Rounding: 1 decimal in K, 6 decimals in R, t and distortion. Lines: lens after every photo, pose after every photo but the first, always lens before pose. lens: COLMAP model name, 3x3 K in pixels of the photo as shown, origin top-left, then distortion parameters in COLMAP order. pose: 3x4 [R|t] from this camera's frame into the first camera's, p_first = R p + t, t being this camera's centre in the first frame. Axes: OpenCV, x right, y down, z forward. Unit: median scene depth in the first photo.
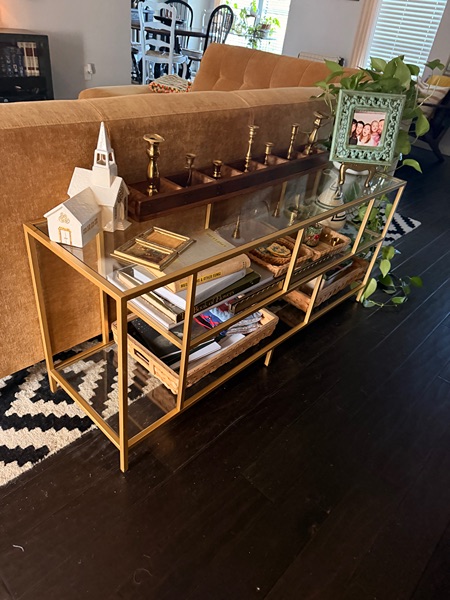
lens RADIAL K [[423.1, 0, 223.1], [0, 423.1, 301.4], [0, 0, 1]] dist [0.000123, -0.002956]
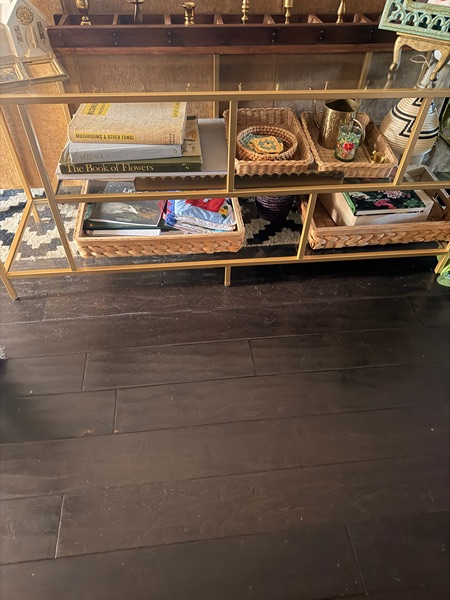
lens RADIAL K [[423.1, 0, 225.1], [0, 423.1, 300.3], [0, 0, 1]] dist [0.000123, -0.002956]
pose [[0.763777, 0.399577, -0.506935, 0.623833], [-0.320398, 0.916468, 0.239651, -0.026215], [0.560349, -0.020618, 0.828000, 0.338361]]
